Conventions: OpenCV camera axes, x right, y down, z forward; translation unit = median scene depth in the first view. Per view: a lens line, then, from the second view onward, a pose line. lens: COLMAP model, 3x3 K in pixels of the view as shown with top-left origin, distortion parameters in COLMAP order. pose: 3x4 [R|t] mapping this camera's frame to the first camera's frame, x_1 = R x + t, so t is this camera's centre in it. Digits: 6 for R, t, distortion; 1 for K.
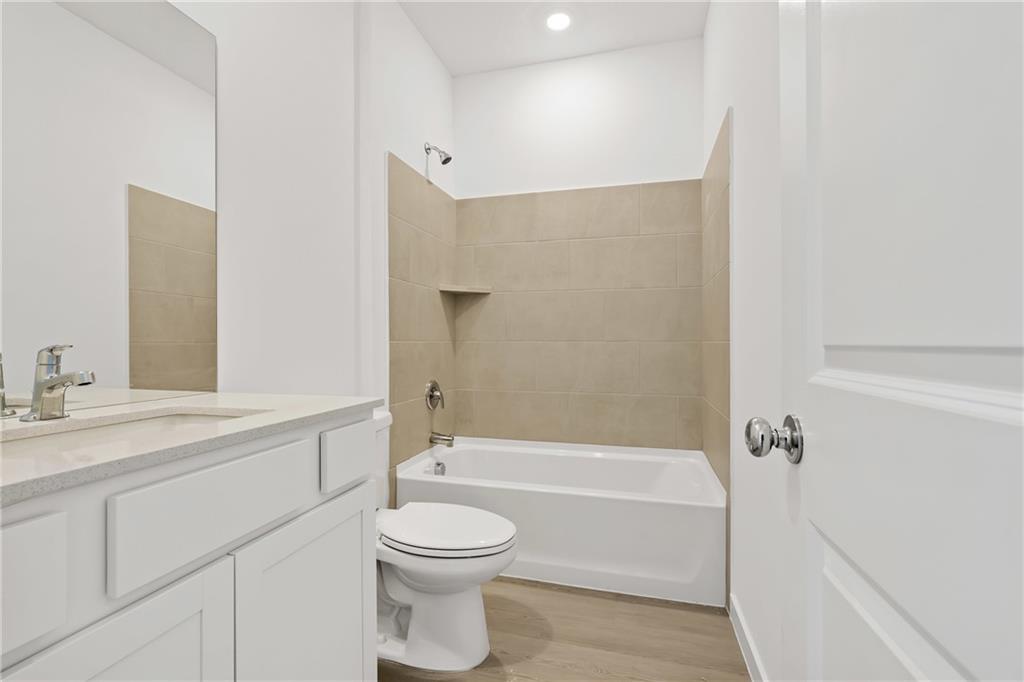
lens RADIAL K [[469.7, 0, 502.4], [0, 469.7, 345.8], [0, 0, 1]] dist [0.001445, 0.001684]
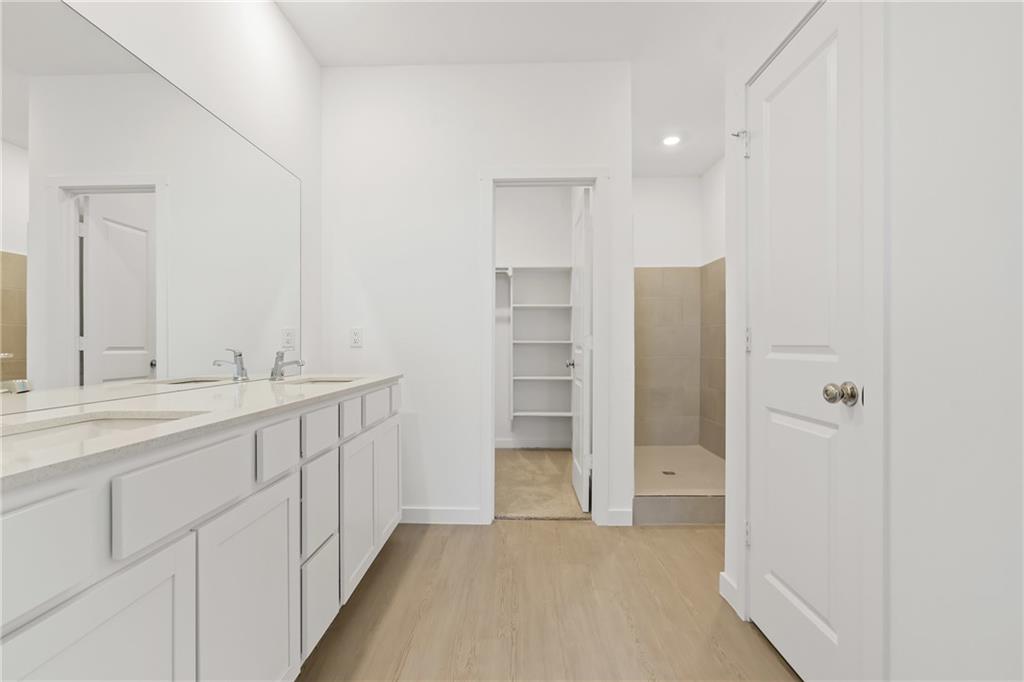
lens RADIAL K [[469.7, 0, 510.8], [0, 469.7, 342.2], [0, 0, 1]] dist [0.001445, 0.001684]
pose [[0.968739, -0.019633, 0.247302, -0.088951], [0.022905, 0.999684, -0.010361, 0.000885], [-0.247021, 0.015702, 0.968883, -0.335452]]
